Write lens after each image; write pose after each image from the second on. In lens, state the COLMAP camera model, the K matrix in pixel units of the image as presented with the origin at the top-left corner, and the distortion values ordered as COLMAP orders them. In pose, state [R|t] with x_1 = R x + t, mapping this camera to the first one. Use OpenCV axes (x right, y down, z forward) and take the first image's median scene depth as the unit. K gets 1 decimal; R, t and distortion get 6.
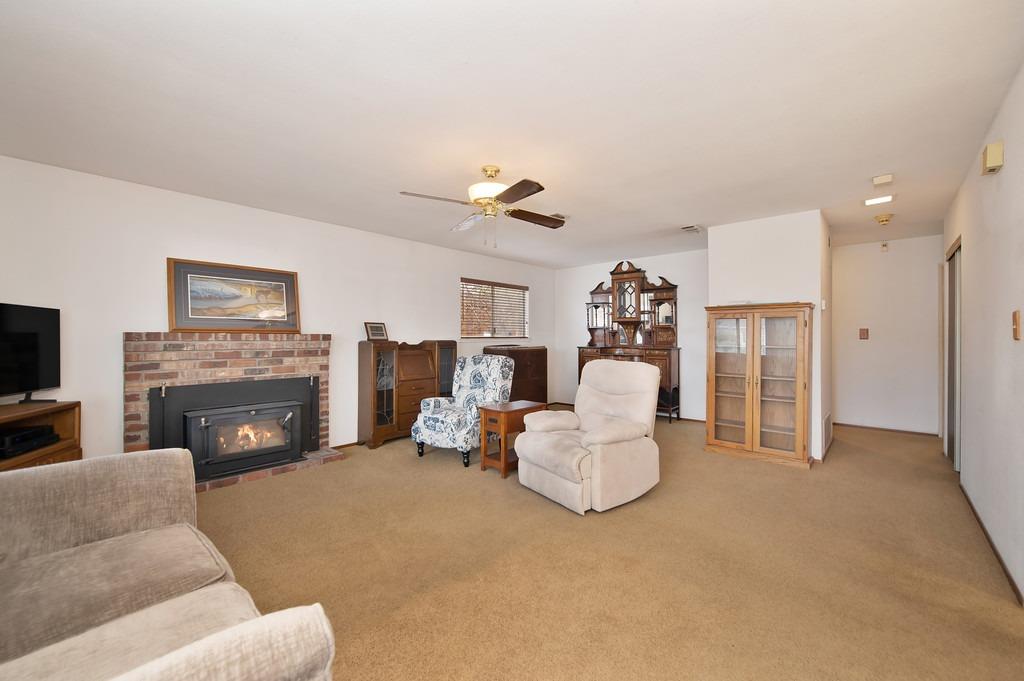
lens RADIAL K [[408.5, 0, 512.0], [0, 408.5, 340.5], [0, 0, 1]] dist [0.001515, 0.000180]
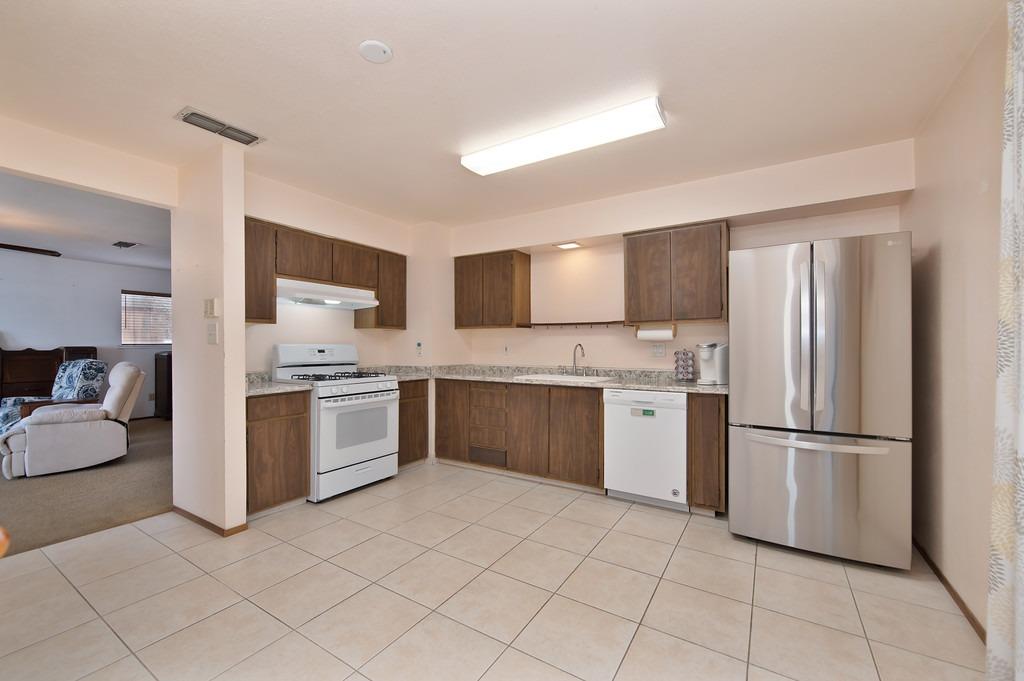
lens RADIAL K [[408.5, 0, 512.0], [0, 408.5, 340.5], [0, 0, 1]] dist [0.001515, 0.000180]
pose [[0.984545, 0.000193, 0.175134, 1.135029], [0.001691, 0.999942, -0.010608, -0.004620], [-0.175126, 0.010740, 0.984487, -0.436604]]
